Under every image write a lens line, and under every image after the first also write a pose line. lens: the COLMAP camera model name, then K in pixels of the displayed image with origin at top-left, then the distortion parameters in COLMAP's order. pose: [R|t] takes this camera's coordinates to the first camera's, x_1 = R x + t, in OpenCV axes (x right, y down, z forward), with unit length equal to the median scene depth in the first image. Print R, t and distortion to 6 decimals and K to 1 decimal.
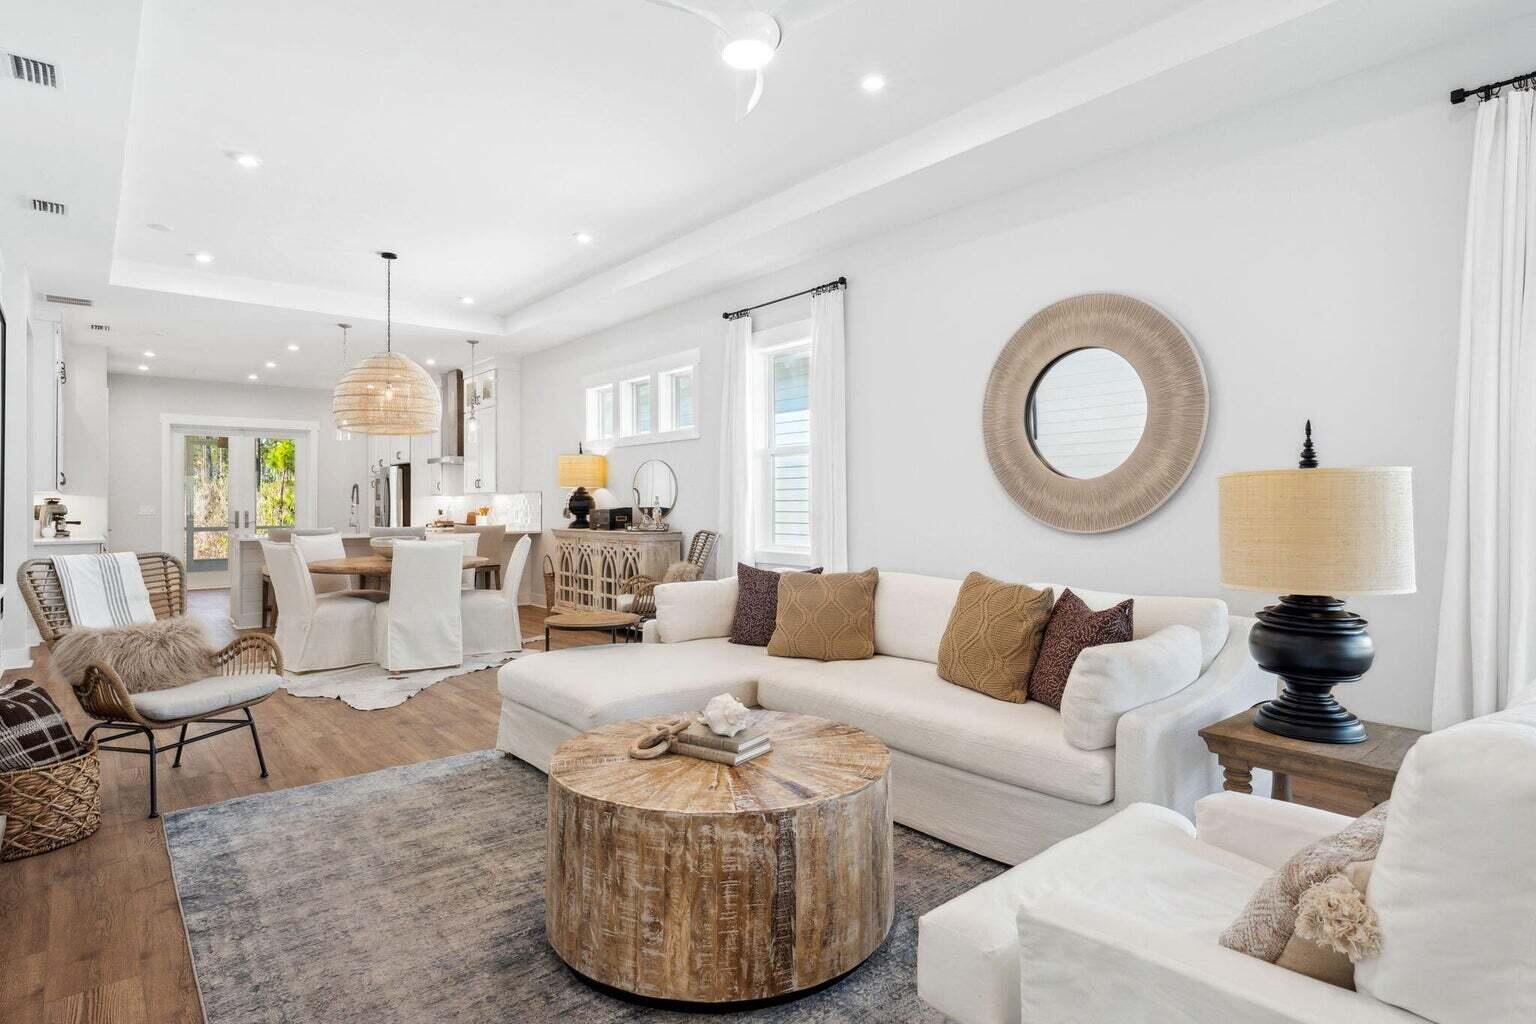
lens RADIAL K [[815.6, 0, 768.0], [0, 815.6, 512.0], [0, 0, 1]] dist [0.002899, -0.000046]
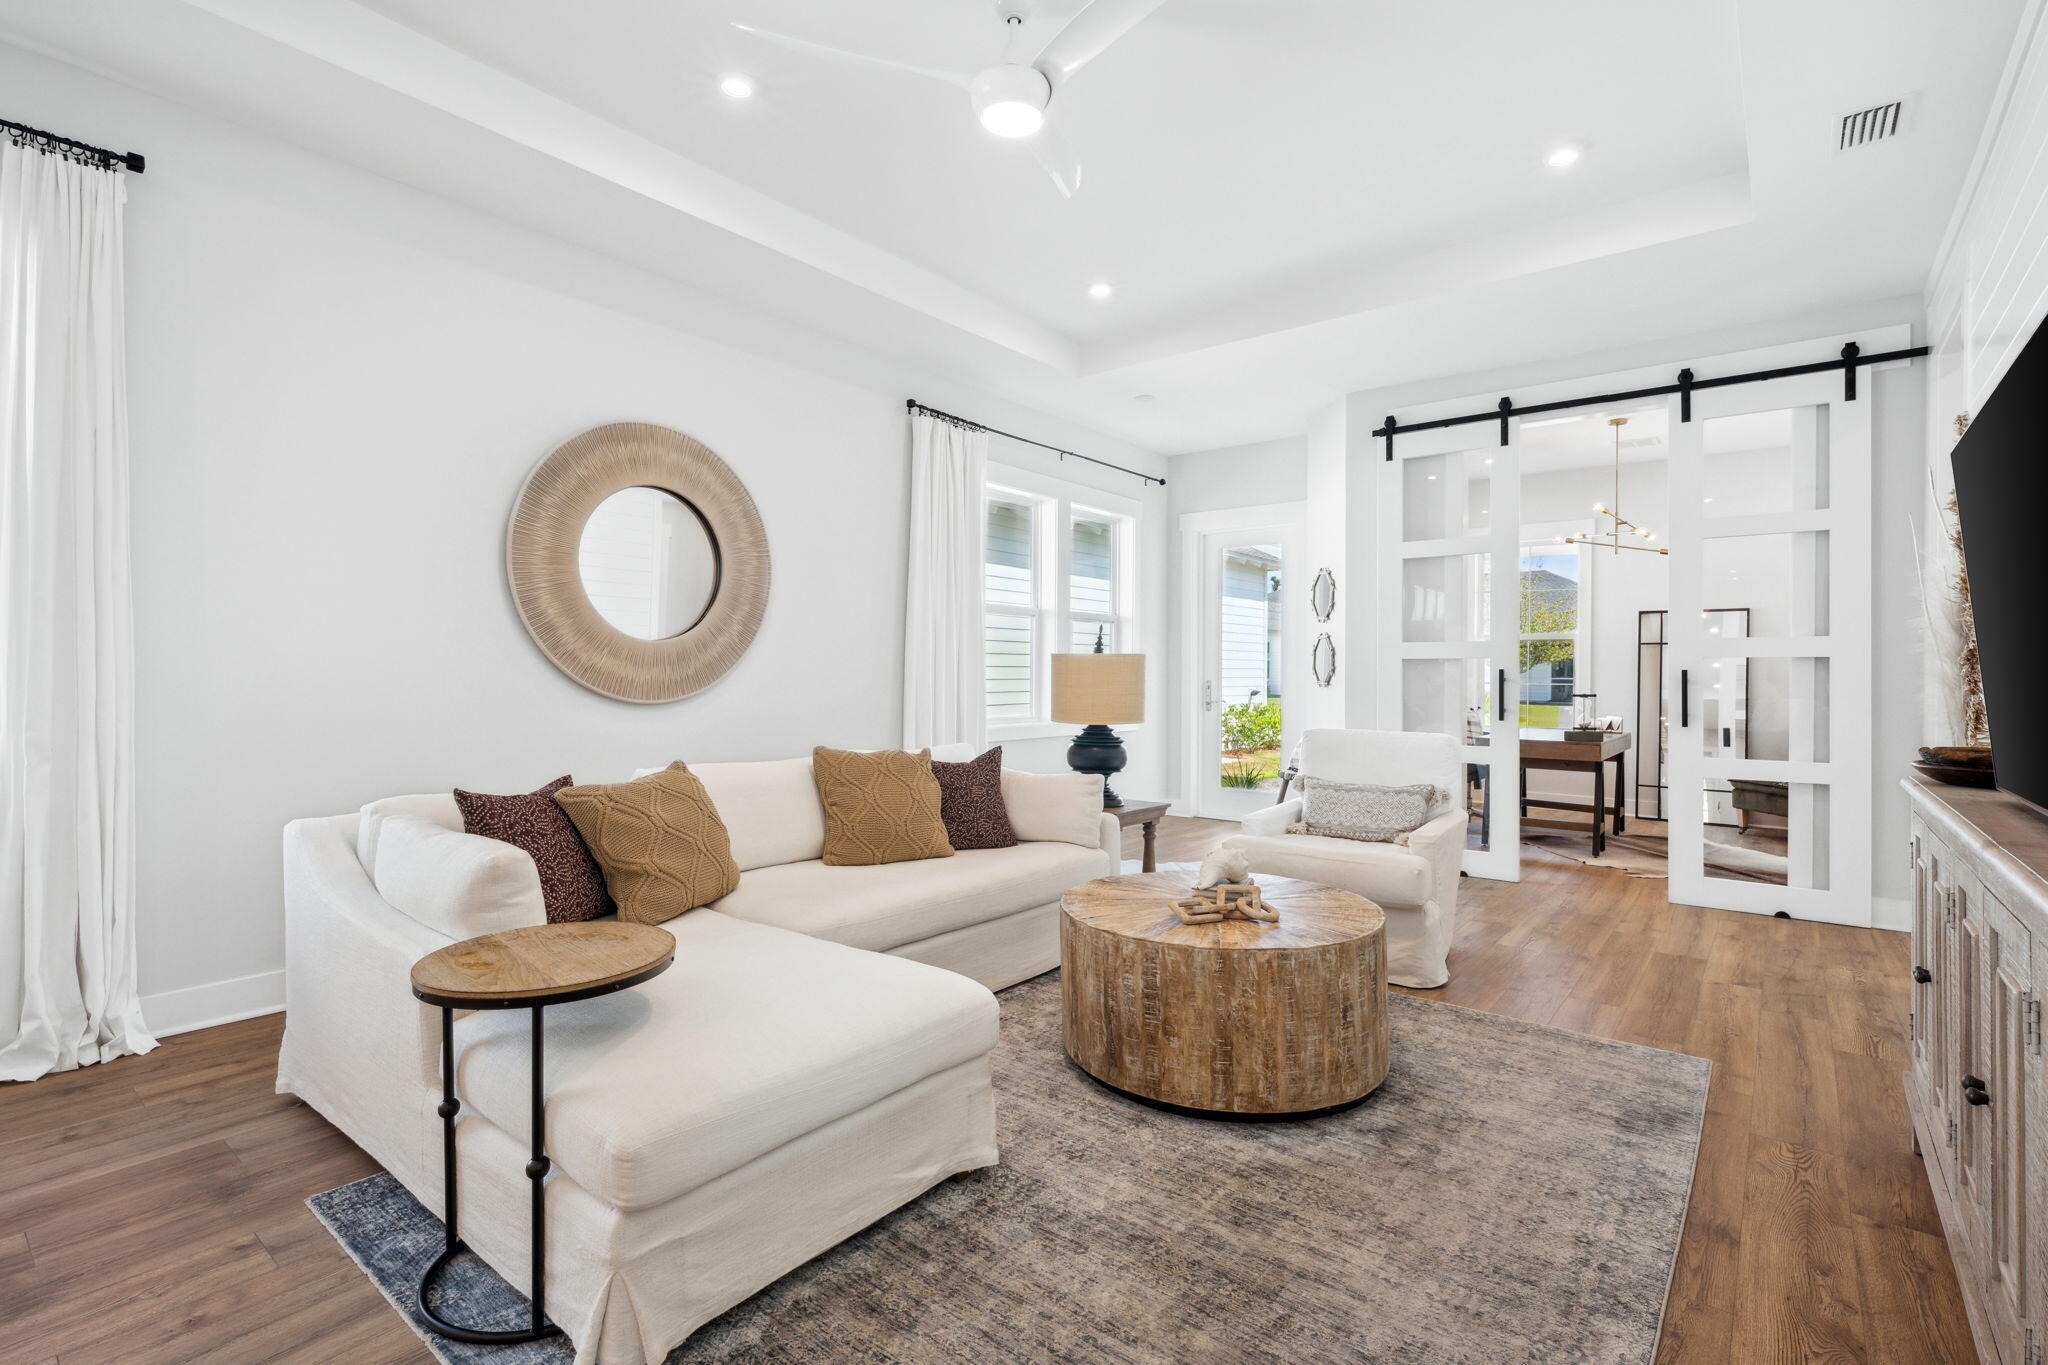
lens RADIAL K [[955.3, 0, 1024.0], [0, 955.3, 682.5], [0, 0, 1]] dist [-0.002184, -0.000114]
pose [[-0.196148, -0.009890, 0.980525, -0.731516], [-0.000936, 0.999951, 0.009898, -0.006499], [-0.980574, 0.001023, -0.196147, 0.885636]]
